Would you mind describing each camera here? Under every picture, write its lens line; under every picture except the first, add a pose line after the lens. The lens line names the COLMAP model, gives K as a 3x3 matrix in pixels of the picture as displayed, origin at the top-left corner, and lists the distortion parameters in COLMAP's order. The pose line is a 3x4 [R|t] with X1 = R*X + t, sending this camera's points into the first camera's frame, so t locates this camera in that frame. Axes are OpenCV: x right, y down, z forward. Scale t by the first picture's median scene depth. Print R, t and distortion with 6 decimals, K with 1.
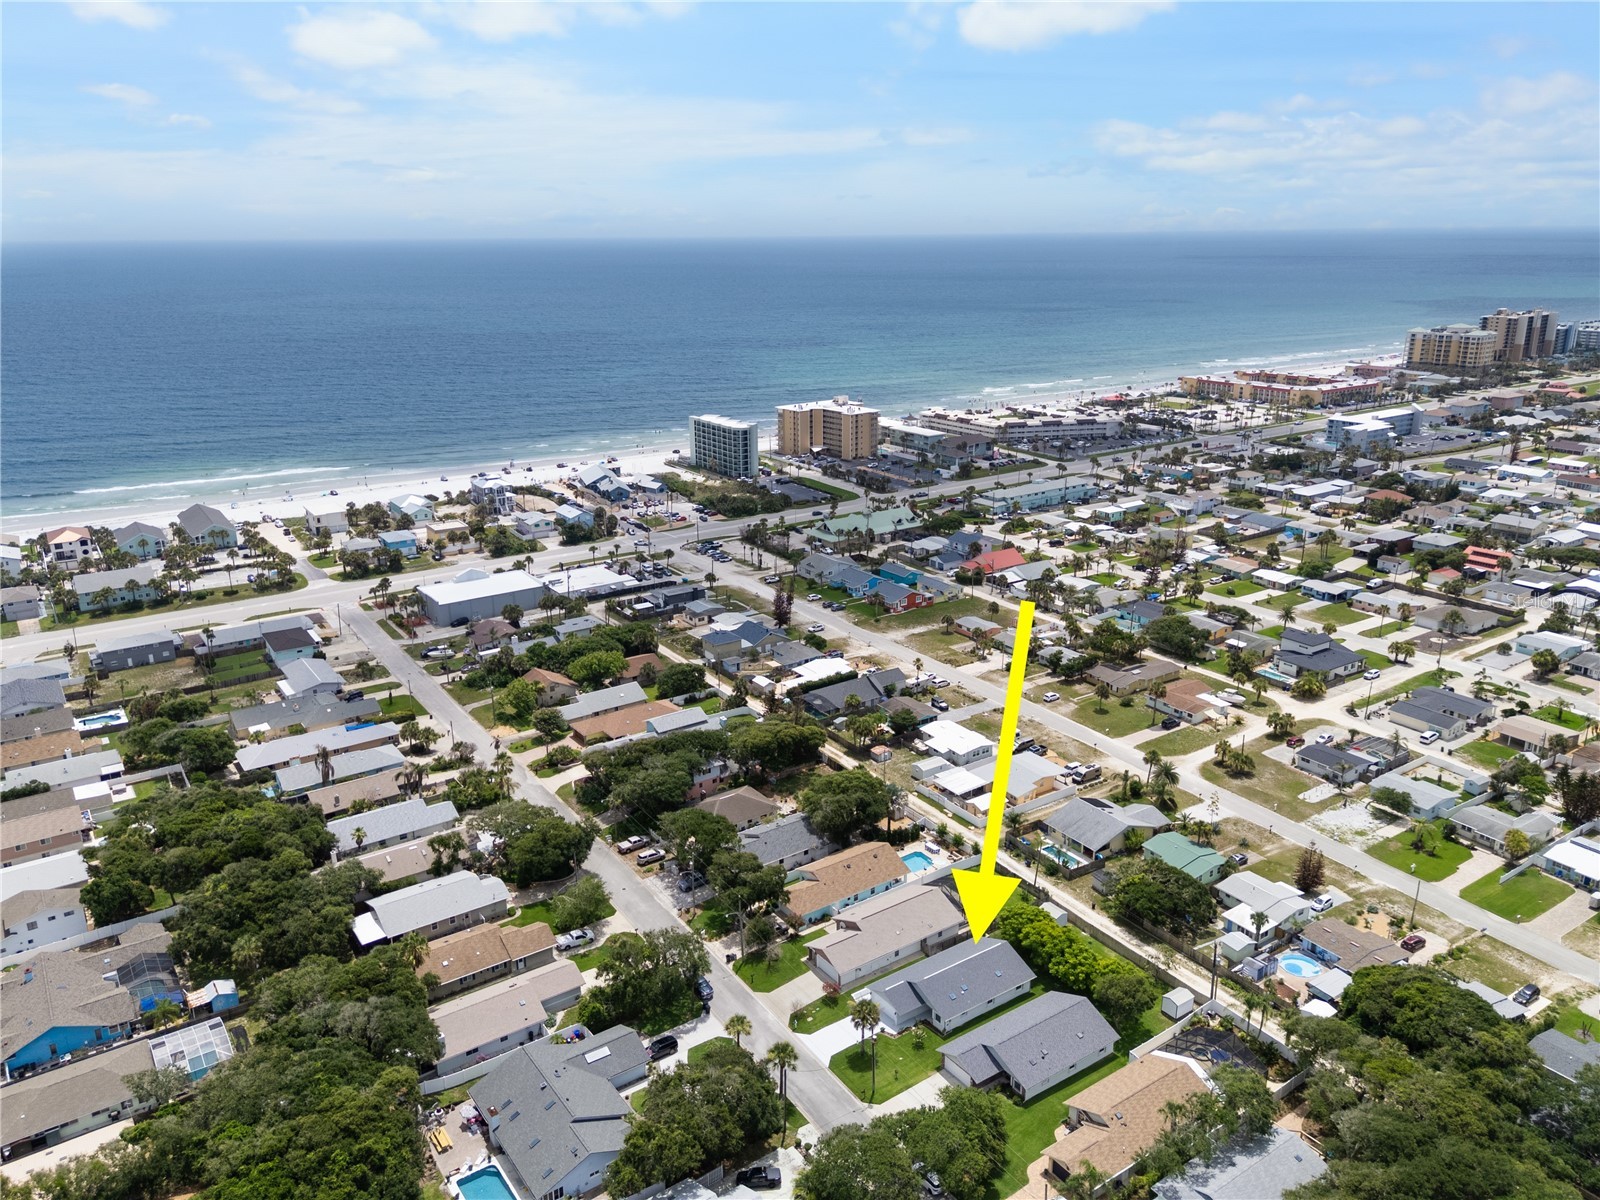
lens RADIAL K [[1175.5, 0, 800.0], [0, 1175.5, 600.0], [0, 0, 1]] dist [0.090979, -0.109976]
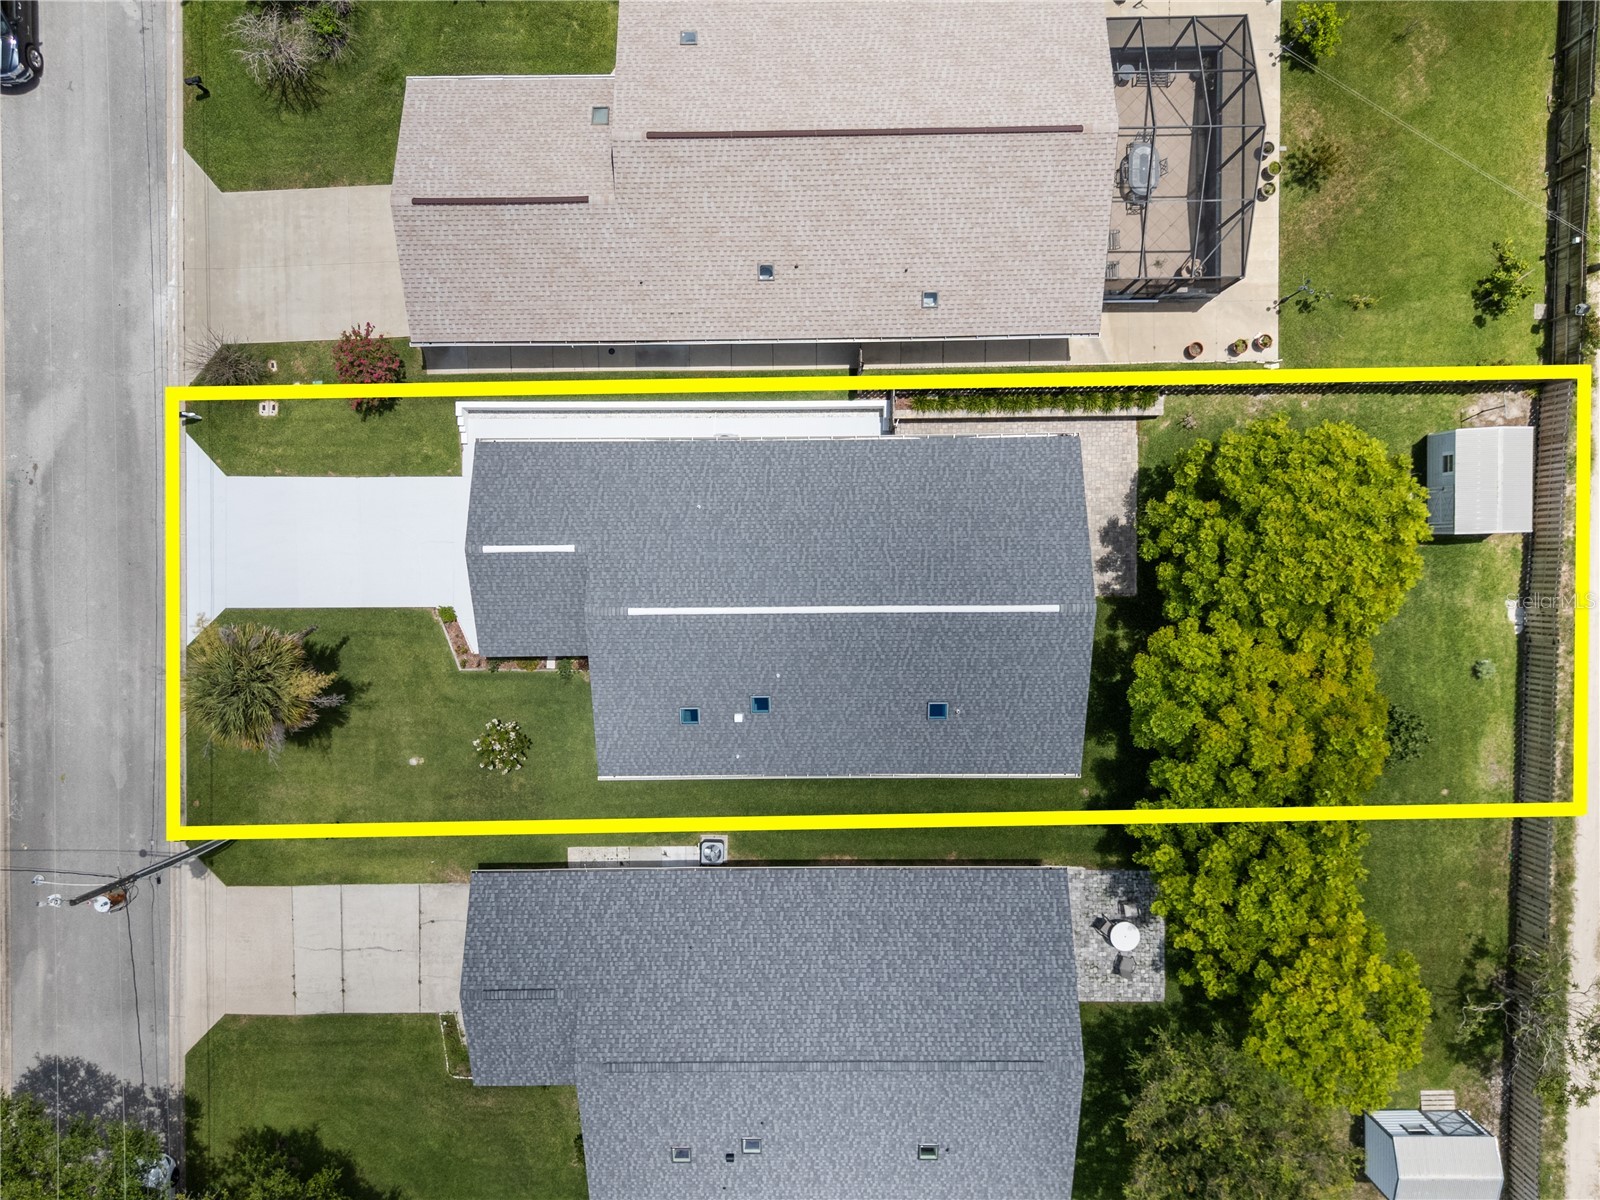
lens RADIAL K [[1126.8, 0, 800.0], [0, 1126.8, 600.0], [0, 0, 1]] dist [0.010742, -0.003879]
pose [[0.821996, 0.568574, 0.032352, 0.070227], [-0.184119, 0.211567, 0.959864, 0.051110], [0.538909, -0.794961, 0.278592, 0.538324]]
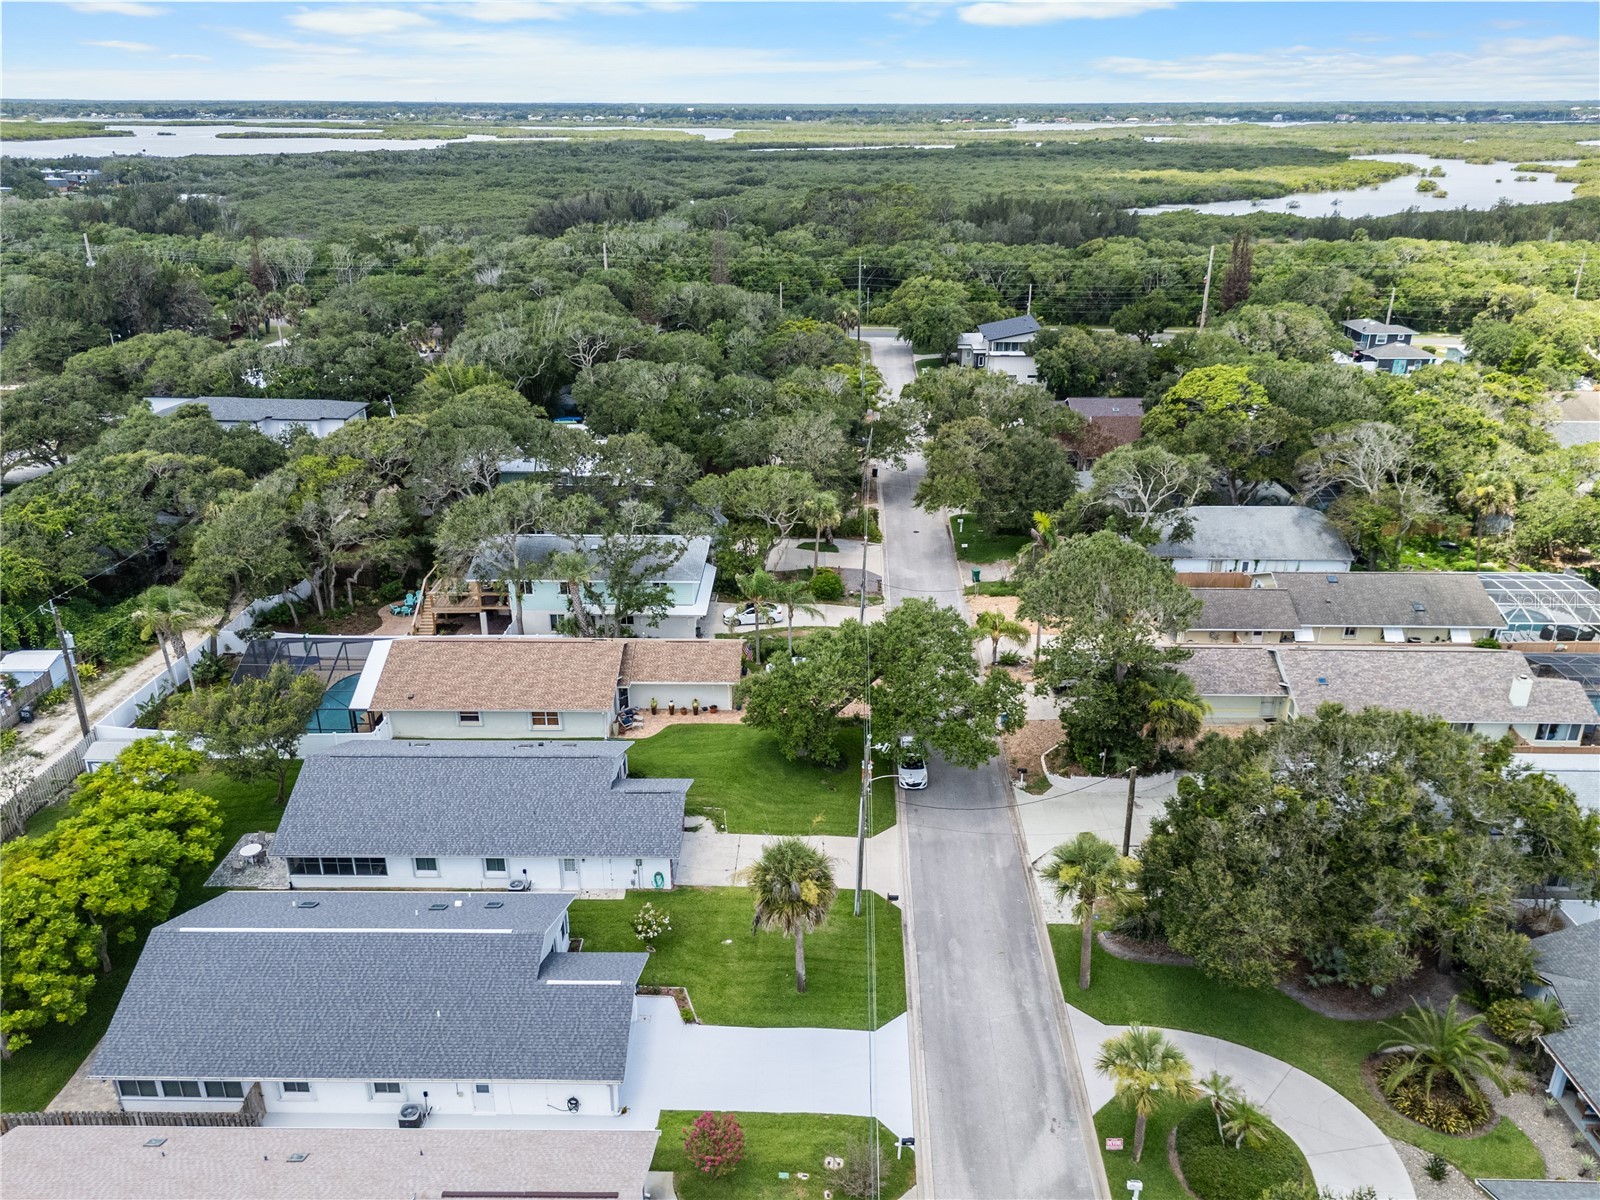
lens RADIAL K [[1175.5, 0, 800.0], [0, 1175.5, 600.0], [0, 0, 1]] dist [0.090979, -0.109976]
pose [[-0.810167, -0.220358, 0.543205, -0.062253], [0.178495, 0.789918, 0.586659, 0.042933], [-0.558363, 0.572251, -0.600633, 0.617318]]
